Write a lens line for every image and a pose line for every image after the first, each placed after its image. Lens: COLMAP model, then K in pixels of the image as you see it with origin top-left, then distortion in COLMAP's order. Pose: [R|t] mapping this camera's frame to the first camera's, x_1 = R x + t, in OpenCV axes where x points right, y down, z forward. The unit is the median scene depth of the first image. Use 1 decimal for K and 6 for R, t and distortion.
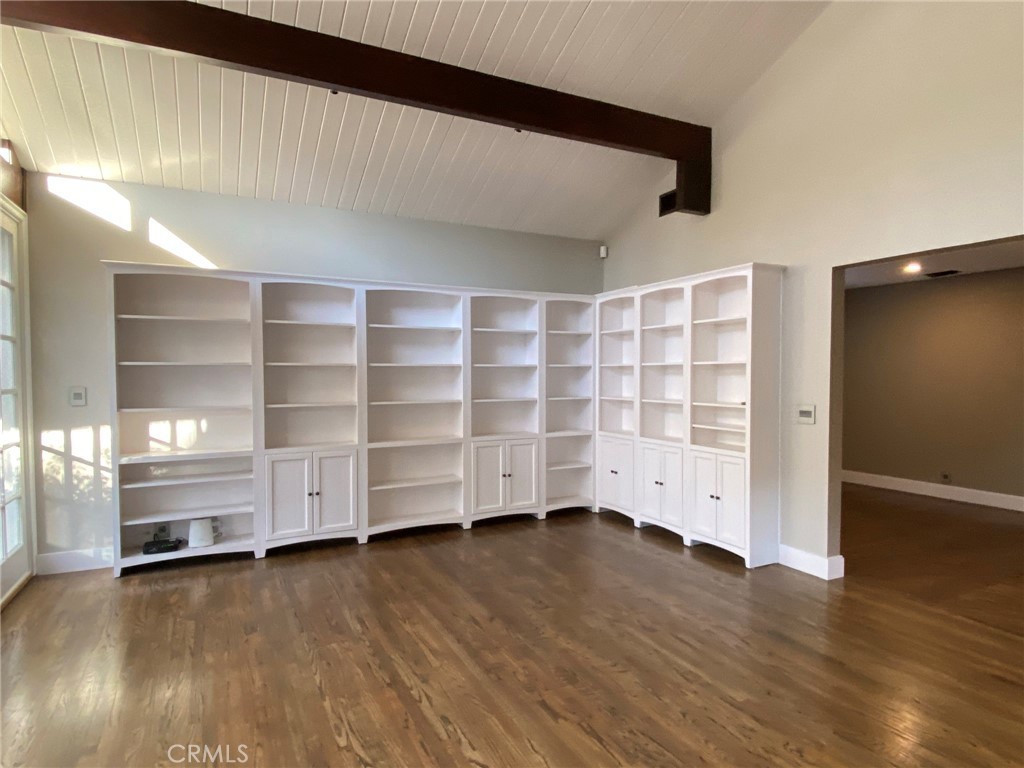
lens RADIAL K [[581.5, 0, 509.1], [0, 581.5, 392.2], [0, 0, 1]] dist [0.065818, -0.067985]
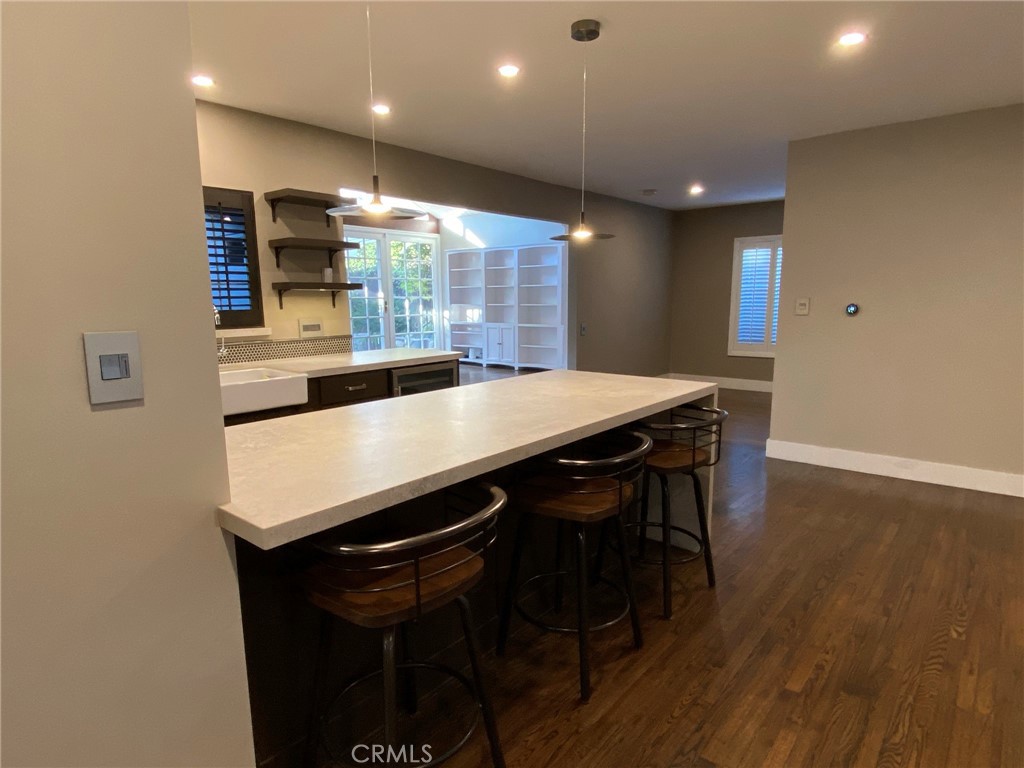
lens RADIAL K [[581.5, 0, 509.1], [0, 581.5, 392.2], [0, 0, 1]] dist [0.065818, -0.067985]
pose [[0.393412, 0.150897, -0.906894, 1.870683], [-0.018045, 0.987516, 0.156484, 0.003738], [0.919185, -0.045198, 0.391224, 0.140504]]
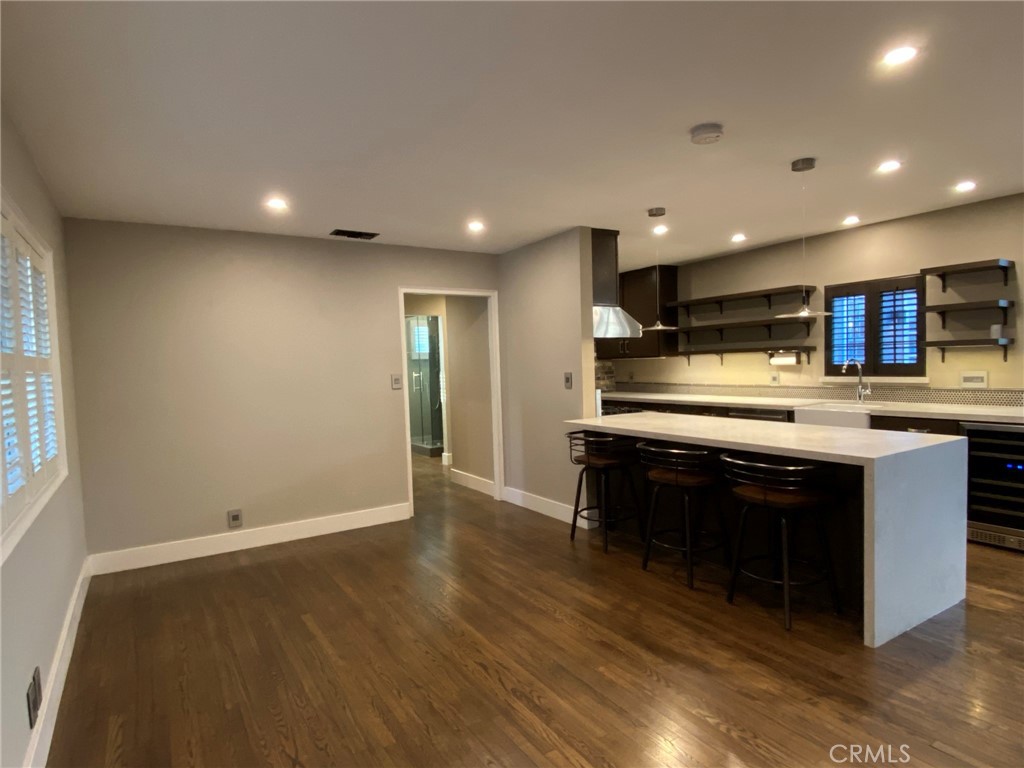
lens RADIAL K [[581.5, 0, 509.1], [0, 581.5, 392.2], [0, 0, 1]] dist [0.065818, -0.067985]
pose [[-0.995741, 0.041350, -0.082407, 1.783195], [0.034605, 0.996059, 0.081662, -0.037236], [0.085459, 0.078462, -0.993247, 1.197587]]
